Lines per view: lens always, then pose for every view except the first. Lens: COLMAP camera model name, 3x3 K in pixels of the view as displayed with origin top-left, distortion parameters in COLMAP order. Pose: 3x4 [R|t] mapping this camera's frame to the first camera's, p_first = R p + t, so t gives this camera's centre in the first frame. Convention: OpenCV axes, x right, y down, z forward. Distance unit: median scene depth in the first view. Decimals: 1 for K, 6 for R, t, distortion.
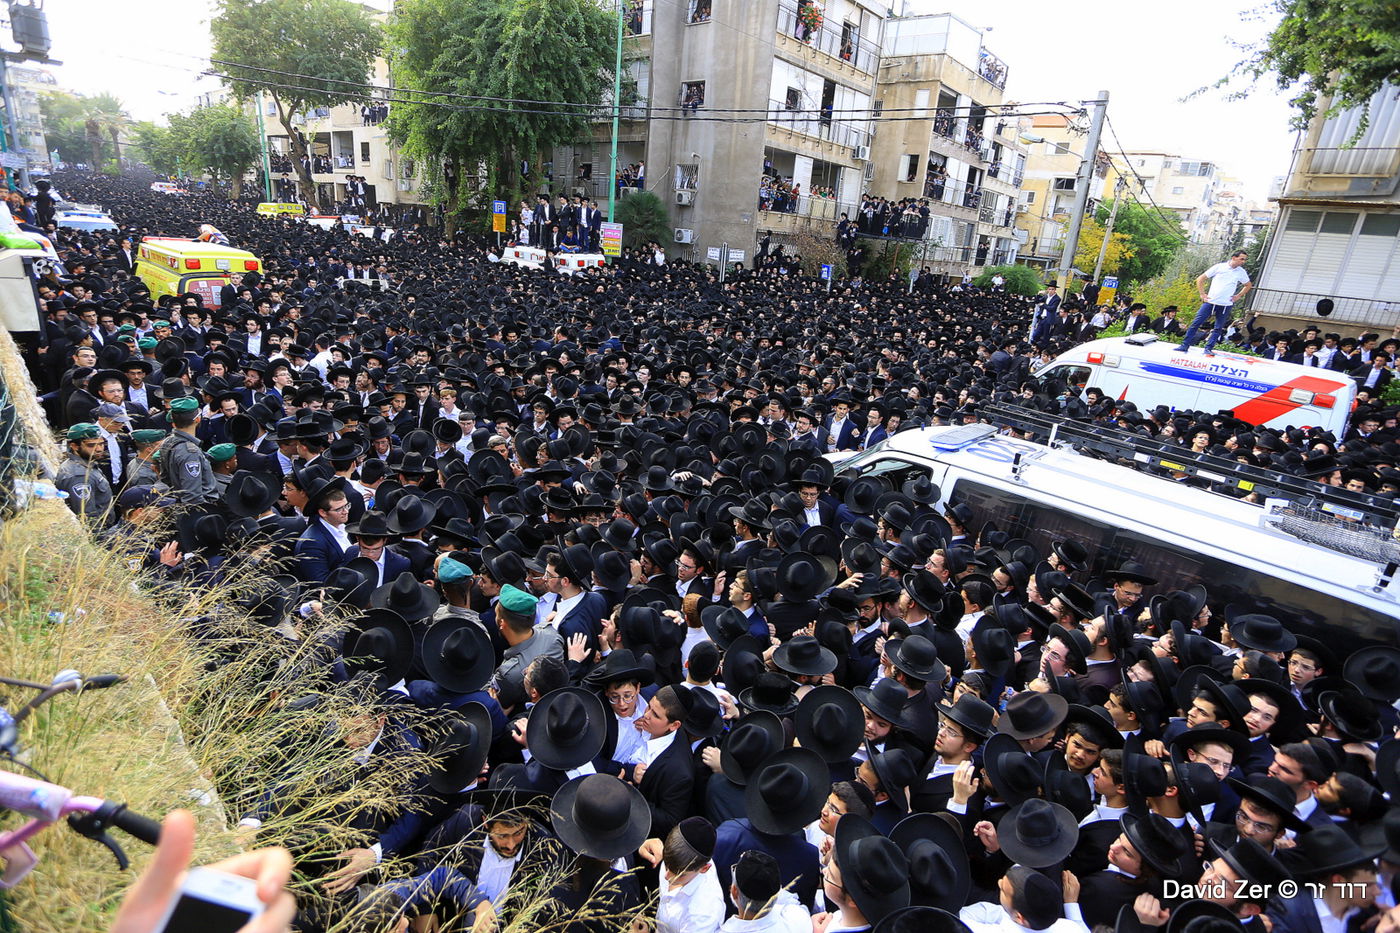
lens RADIAL K [[708.2, 0, 700.0], [0, 708.2, 466.5], [0, 0, 1]] dist [-0.069673, 0.034088]
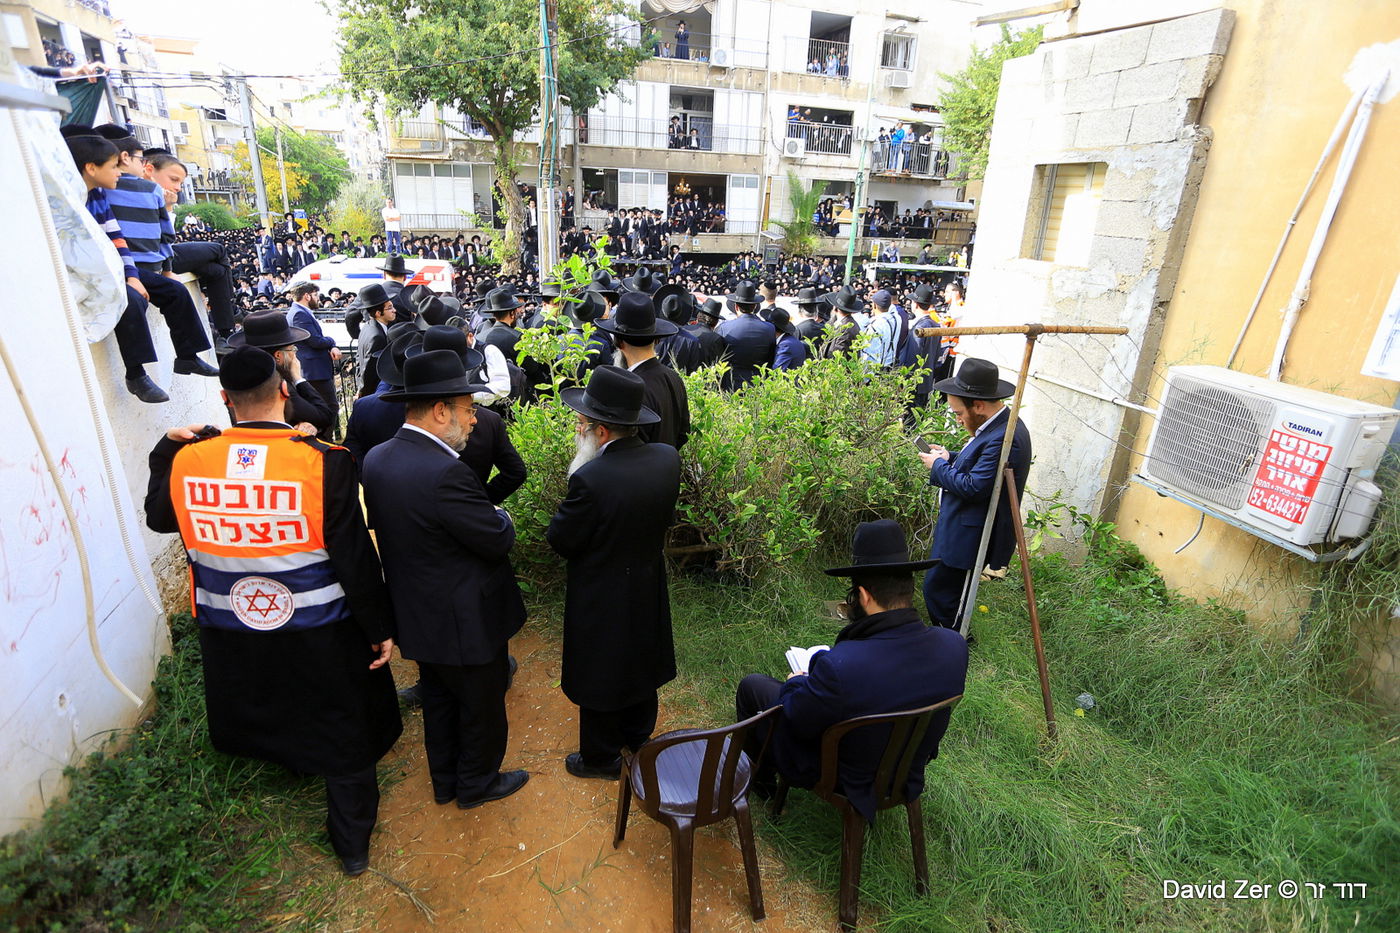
lens RADIAL K [[708.2, 0, 700.0], [0, 708.2, 466.5], [0, 0, 1]] dist [-0.069673, 0.034088]
pose [[0.518514, -0.367208, 0.772205, -0.139870], [0.282078, 0.925994, 0.250932, 0.038244], [-0.807202, 0.087710, 0.583723, -0.232545]]
